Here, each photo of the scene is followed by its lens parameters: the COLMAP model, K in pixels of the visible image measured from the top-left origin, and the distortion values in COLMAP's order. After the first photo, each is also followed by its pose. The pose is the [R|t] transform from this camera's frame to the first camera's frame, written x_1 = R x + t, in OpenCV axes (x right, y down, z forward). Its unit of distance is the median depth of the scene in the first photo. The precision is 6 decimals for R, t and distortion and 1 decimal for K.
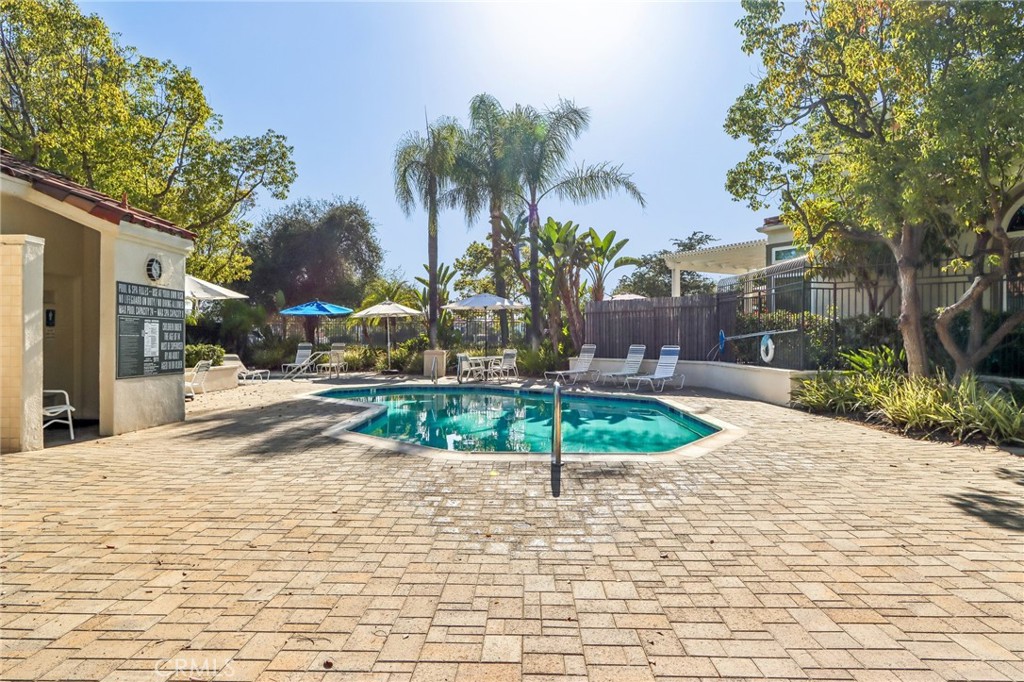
lens RADIAL K [[609.8, 0, 511.8], [0, 609.8, 342.0], [0, 0, 1]] dist [0.001313, -0.000196]
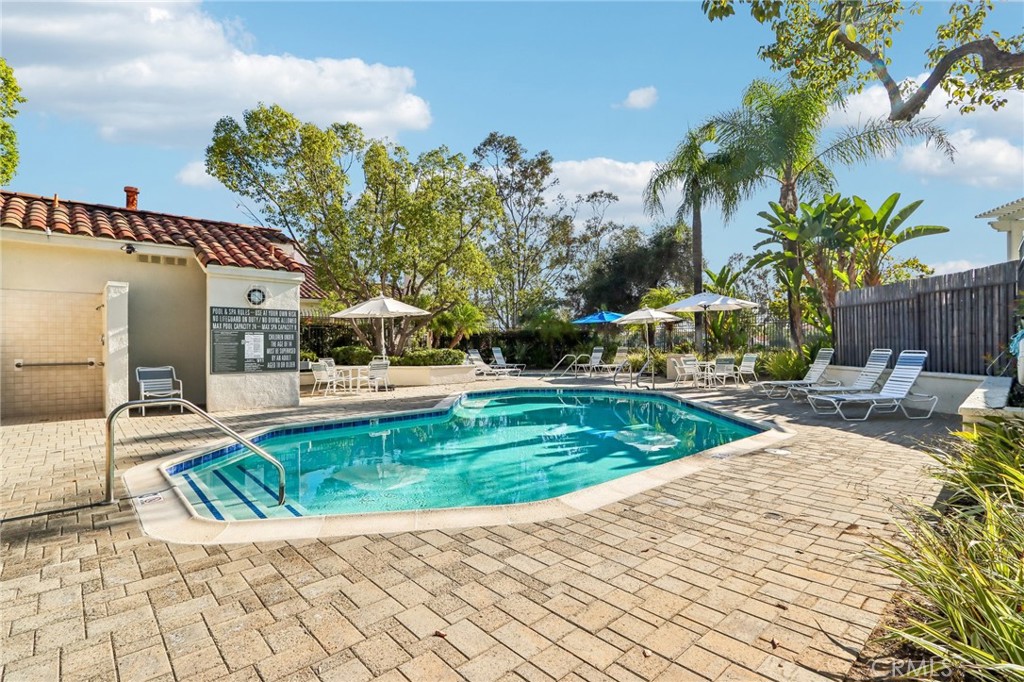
lens RADIAL K [[476.4, 0, 510.9], [0, 476.4, 342.6], [0, 0, 1]] dist [0.002687, 0.000028]
pose [[0.704022, -0.010674, -0.710098, 0.325676], [0.005763, 0.999940, -0.009317, 0.000446], [0.710155, 0.002467, 0.704041, 0.343875]]
